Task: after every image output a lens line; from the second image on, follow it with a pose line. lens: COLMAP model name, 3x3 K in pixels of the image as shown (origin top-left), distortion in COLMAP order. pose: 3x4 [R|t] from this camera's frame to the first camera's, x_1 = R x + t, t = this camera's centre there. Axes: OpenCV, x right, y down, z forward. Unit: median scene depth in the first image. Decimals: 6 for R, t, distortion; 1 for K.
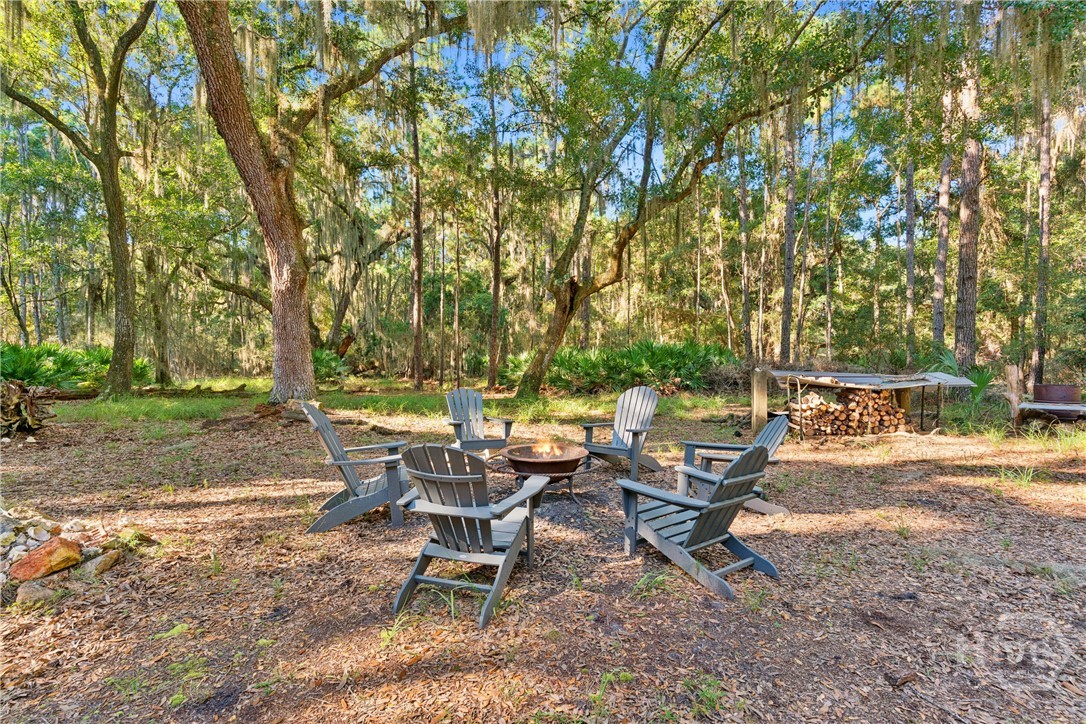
lens RADIAL K [[520.2, 0, 534.9], [0, 520.2, 357.8], [0, 0, 1]] dist [0.001530, -0.000964]
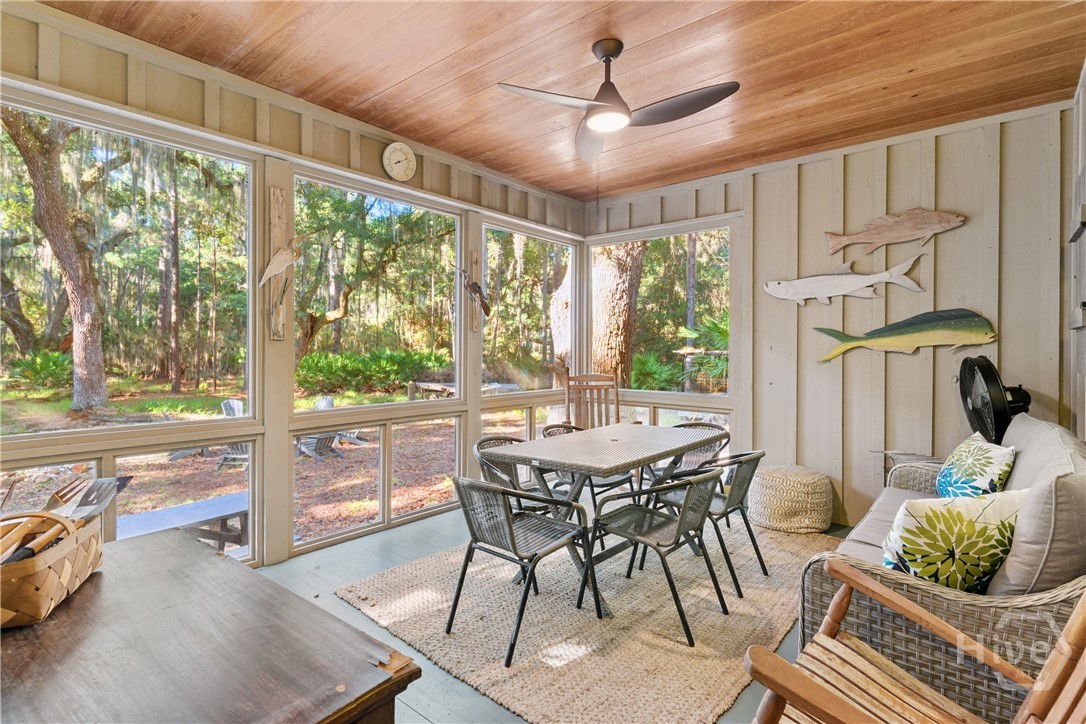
lens RADIAL K [[520.2, 0, 520.8], [0, 520.2, 353.5], [0, 0, 1]] dist [0.001530, -0.000964]
pose [[0.921310, 0.004347, 0.388806, 0.065463], [-0.008078, 0.999936, 0.007962, -0.086046], [-0.388746, -0.010476, 0.921285, -0.766366]]
